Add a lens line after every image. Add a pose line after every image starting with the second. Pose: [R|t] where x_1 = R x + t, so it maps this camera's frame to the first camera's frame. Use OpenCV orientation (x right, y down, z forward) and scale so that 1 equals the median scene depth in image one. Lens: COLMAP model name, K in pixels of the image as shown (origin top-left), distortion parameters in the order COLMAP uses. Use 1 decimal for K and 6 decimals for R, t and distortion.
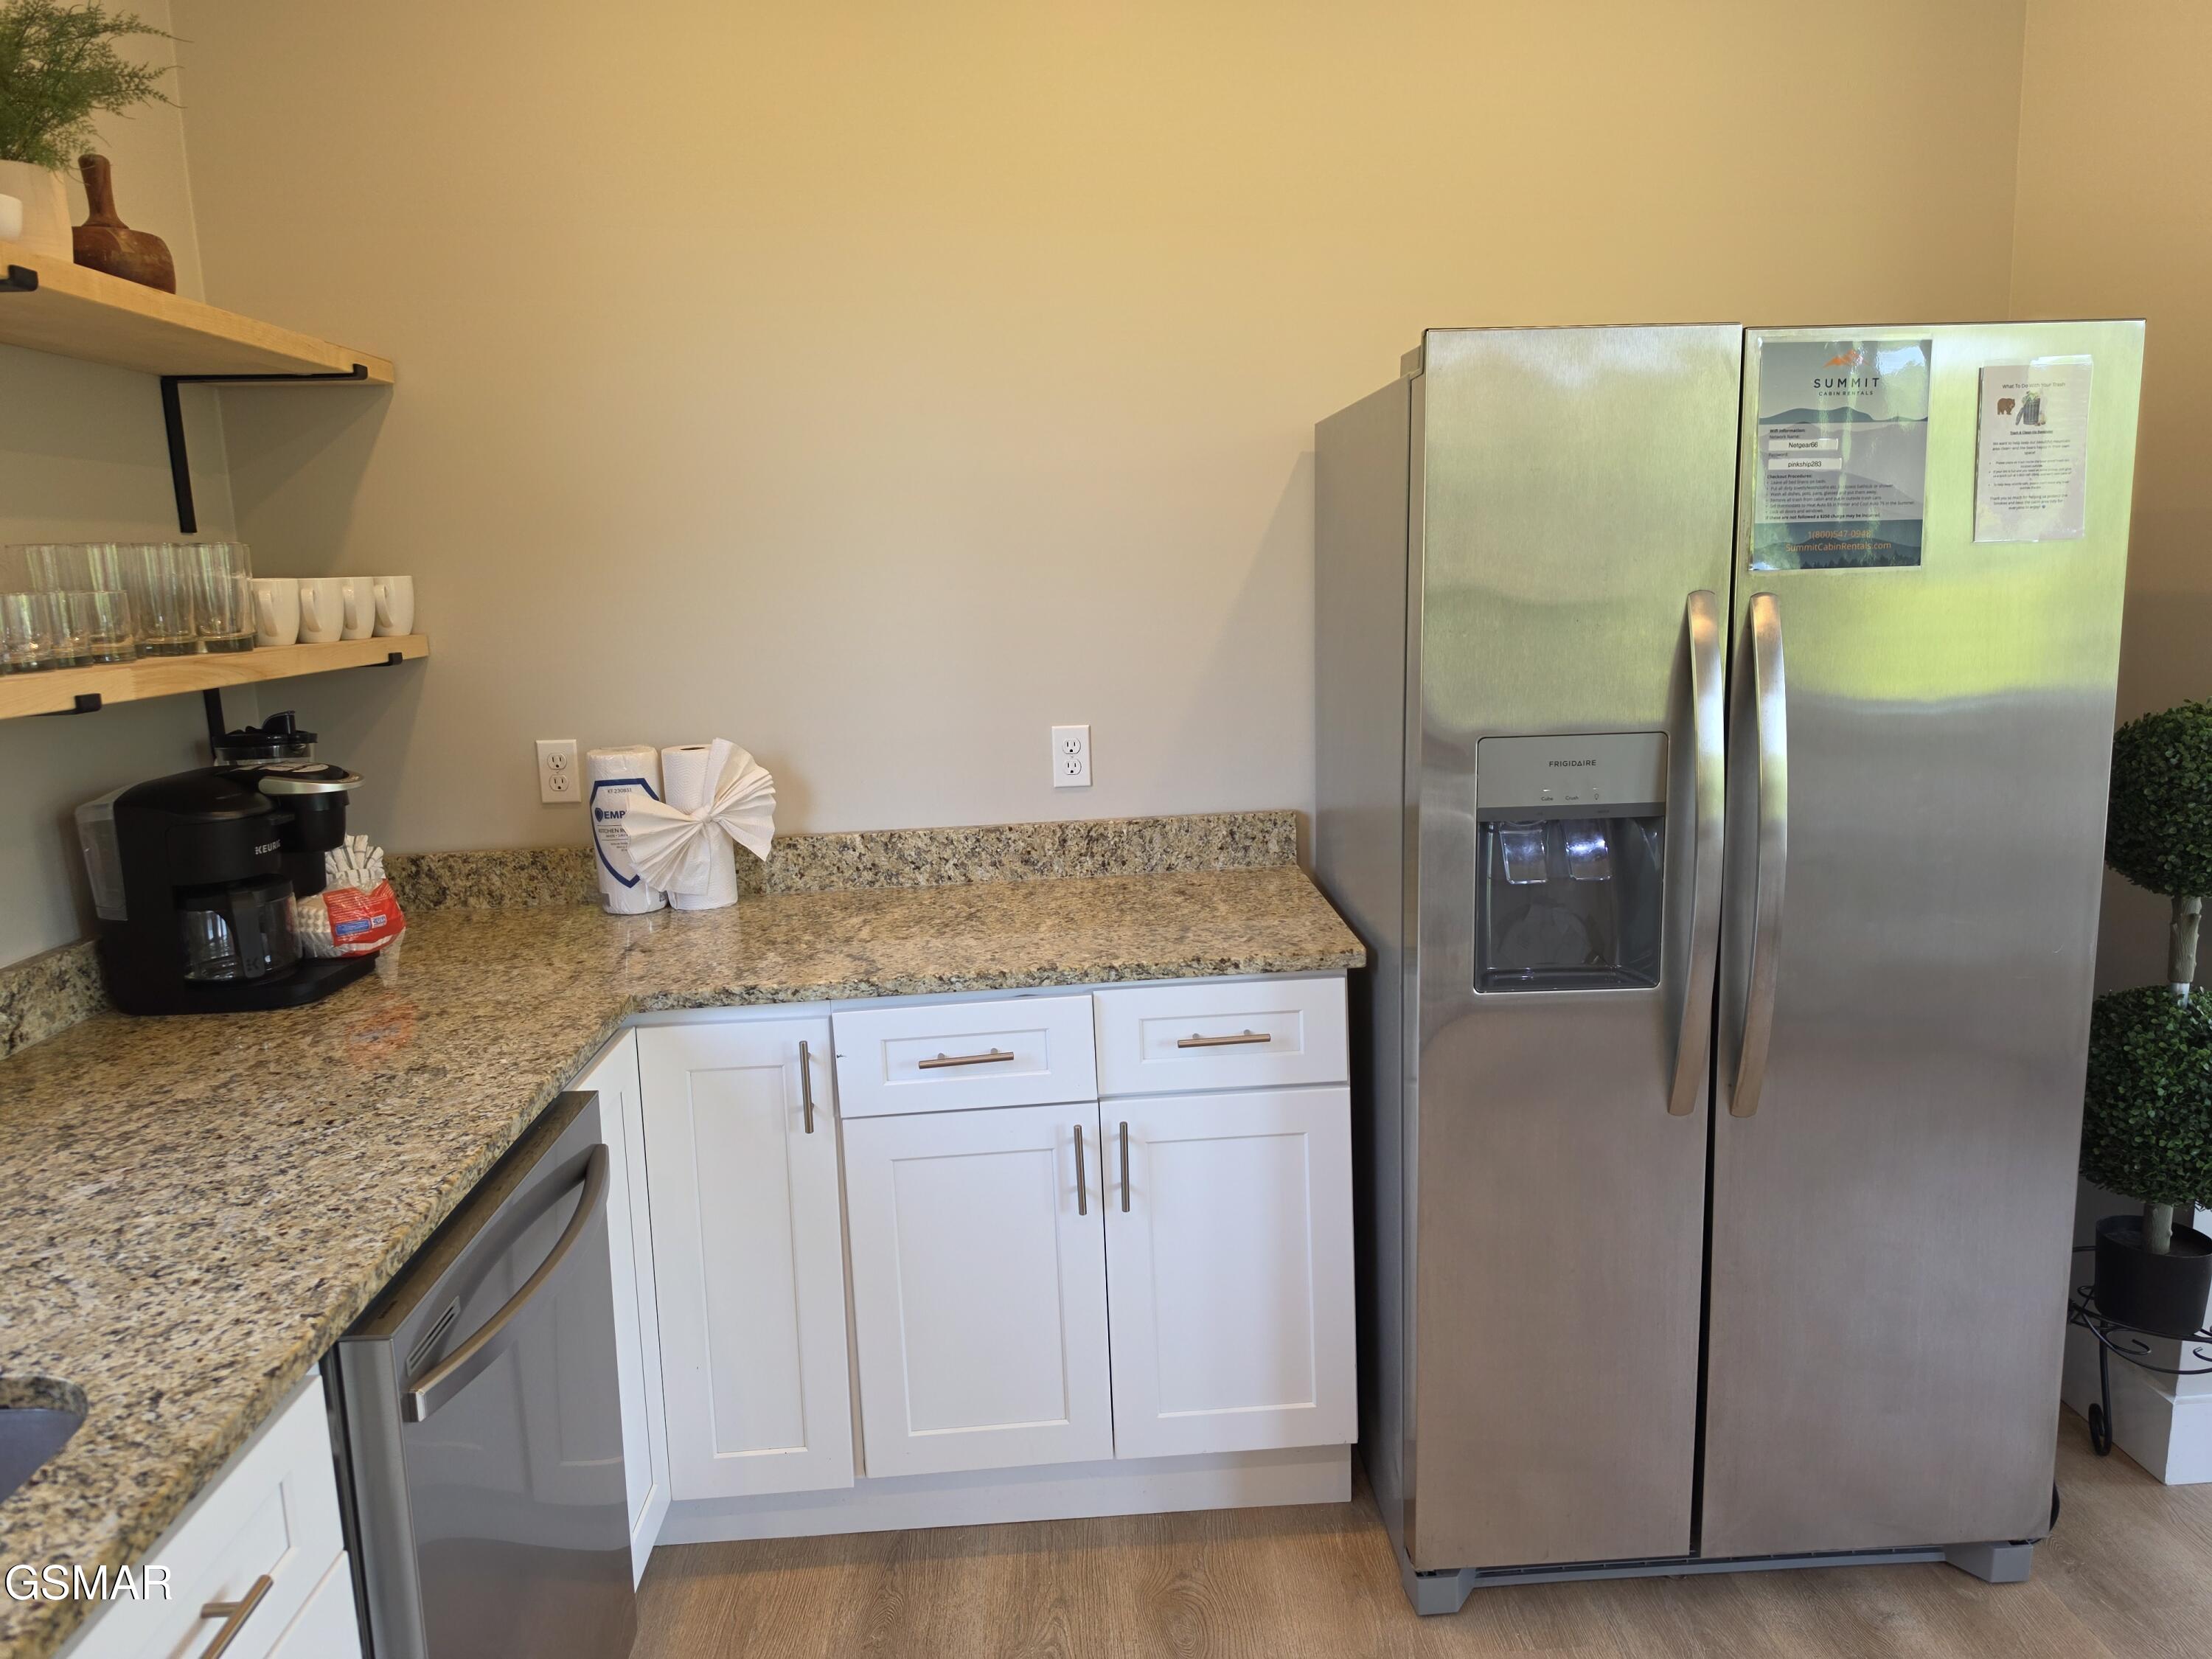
lens RADIAL K [[1516.0, 0, 1100.8], [0, 1516.0, 826.8], [0, 0, 1]] dist [0.105875, -0.148444]
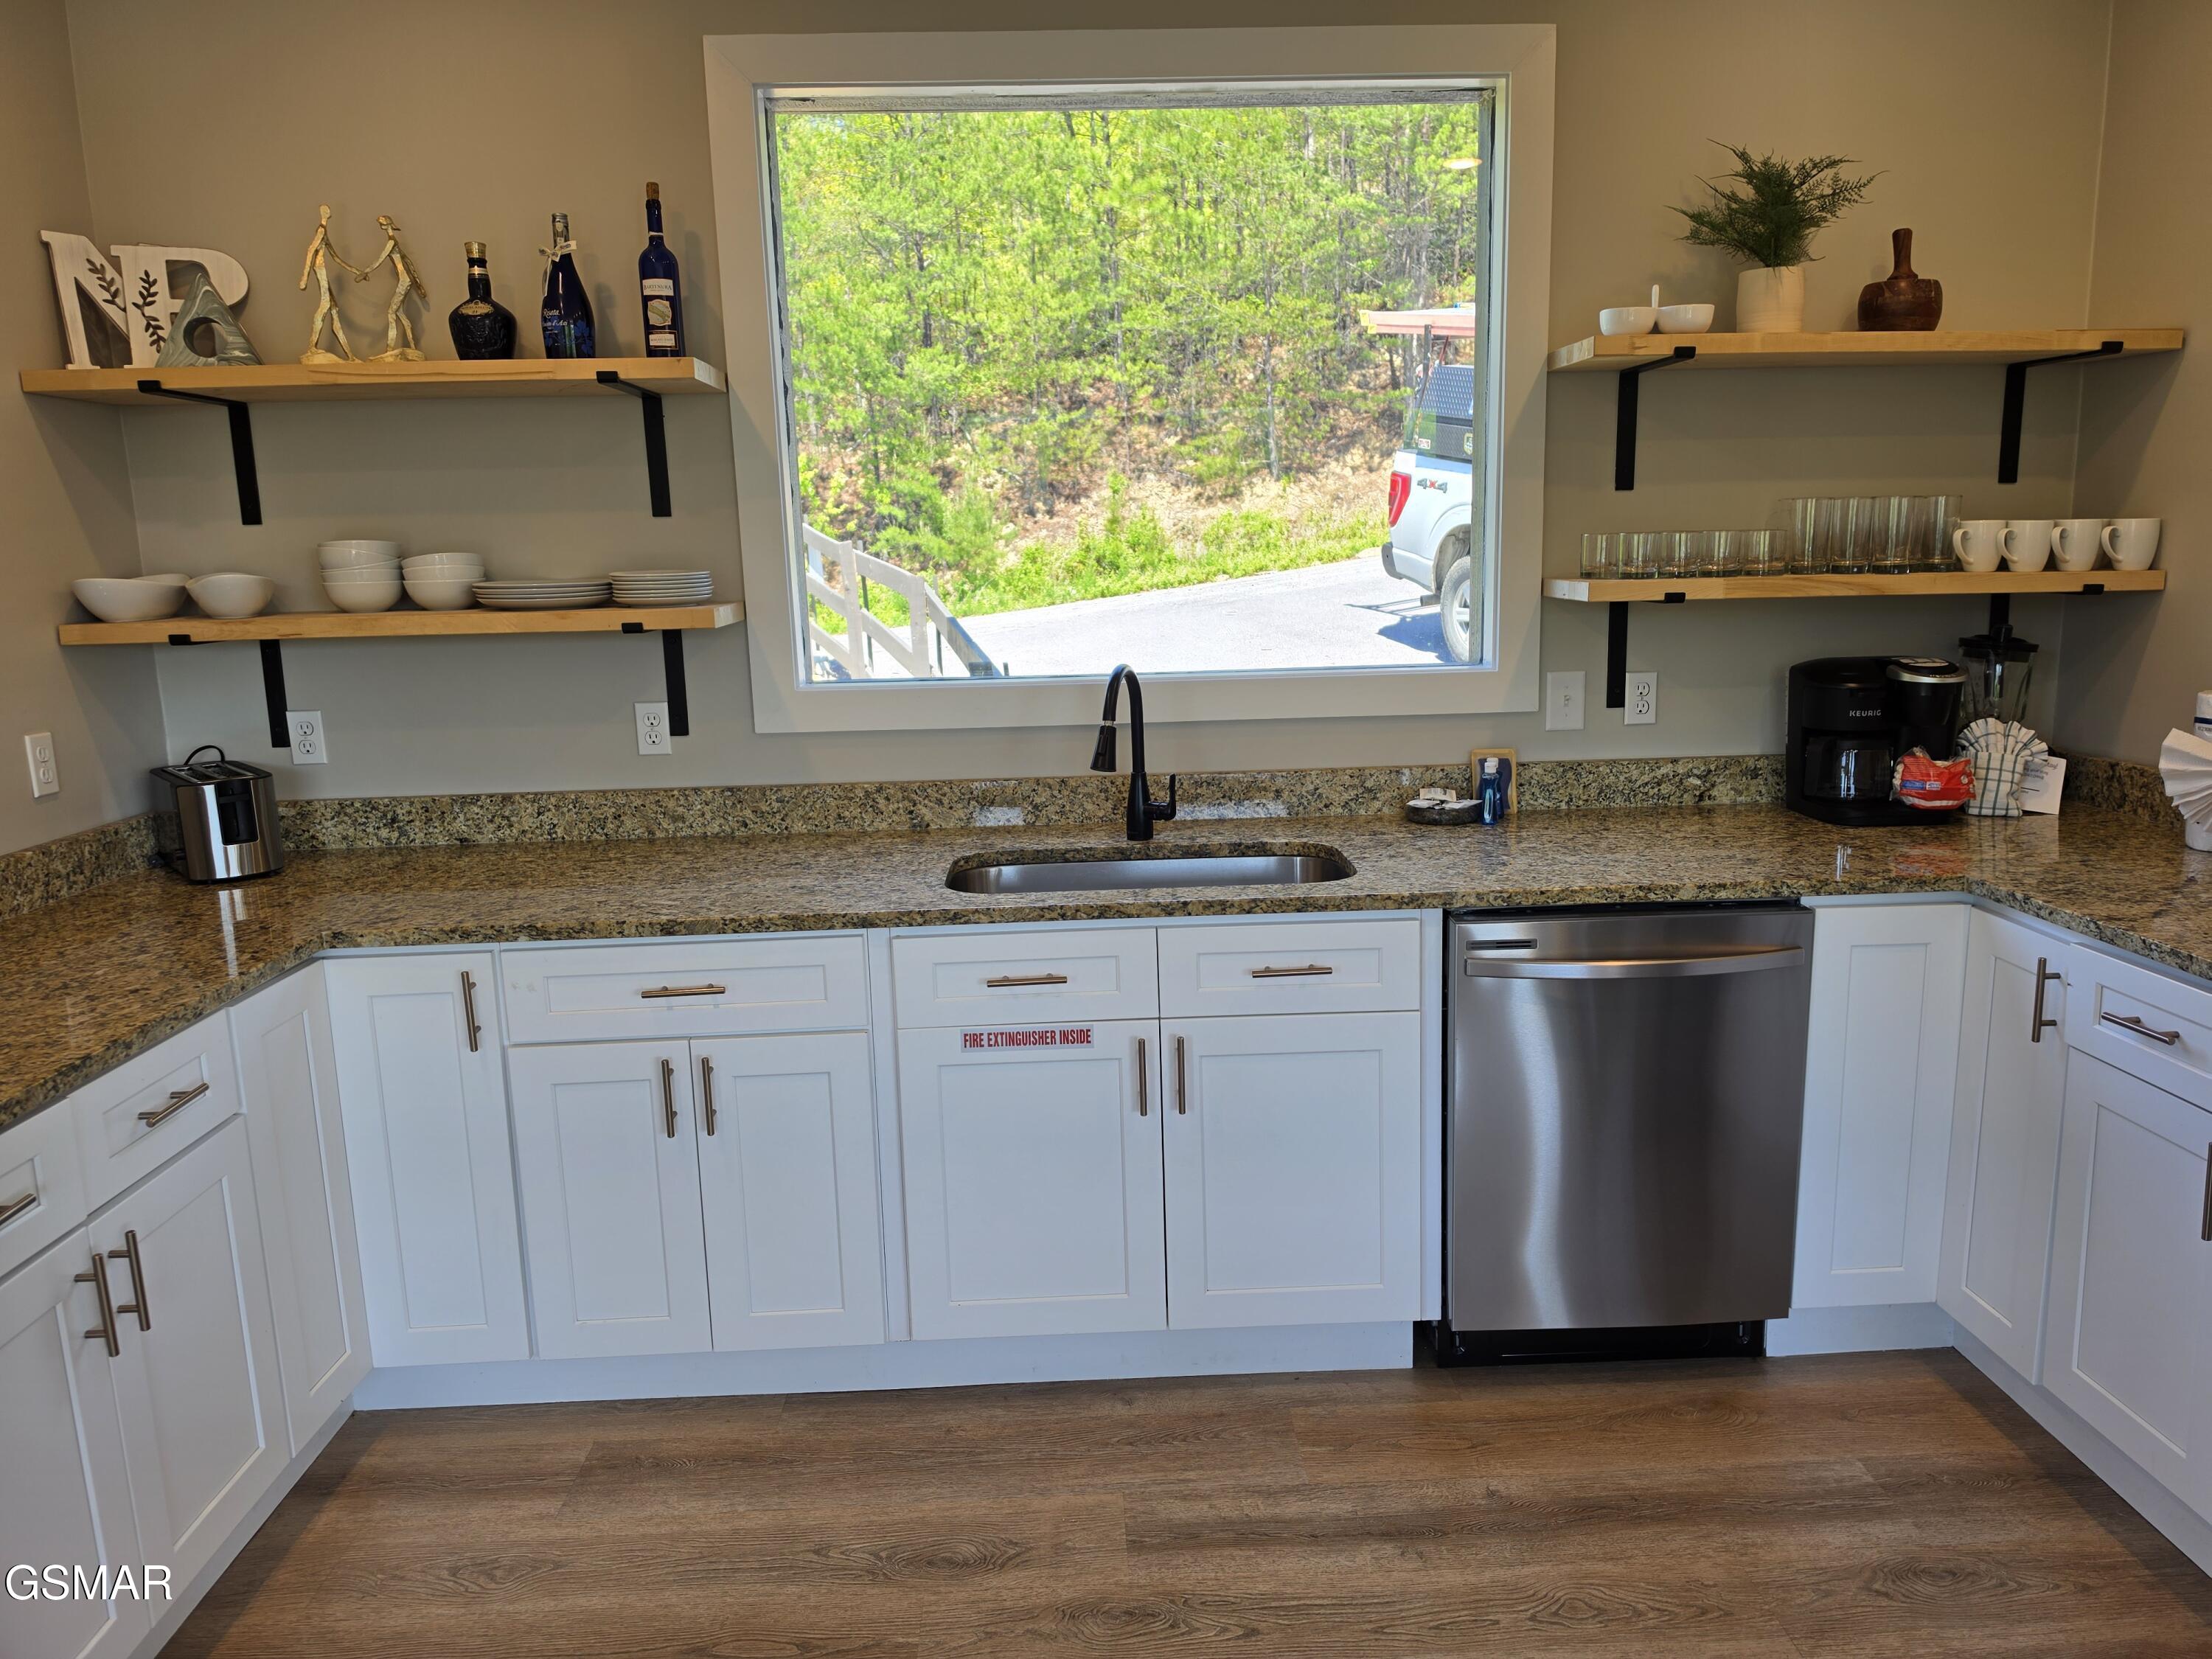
lens RADIAL K [[1523.7, 0, 1105.6], [0, 1523.7, 821.7], [0, 0, 1]] dist [0.058408, -0.080125]
pose [[-0.033653, 0.211564, -0.976785, 0.859930], [-0.147717, 0.965551, 0.214220, -0.088083], [0.988457, 0.151497, -0.001242, 0.315522]]
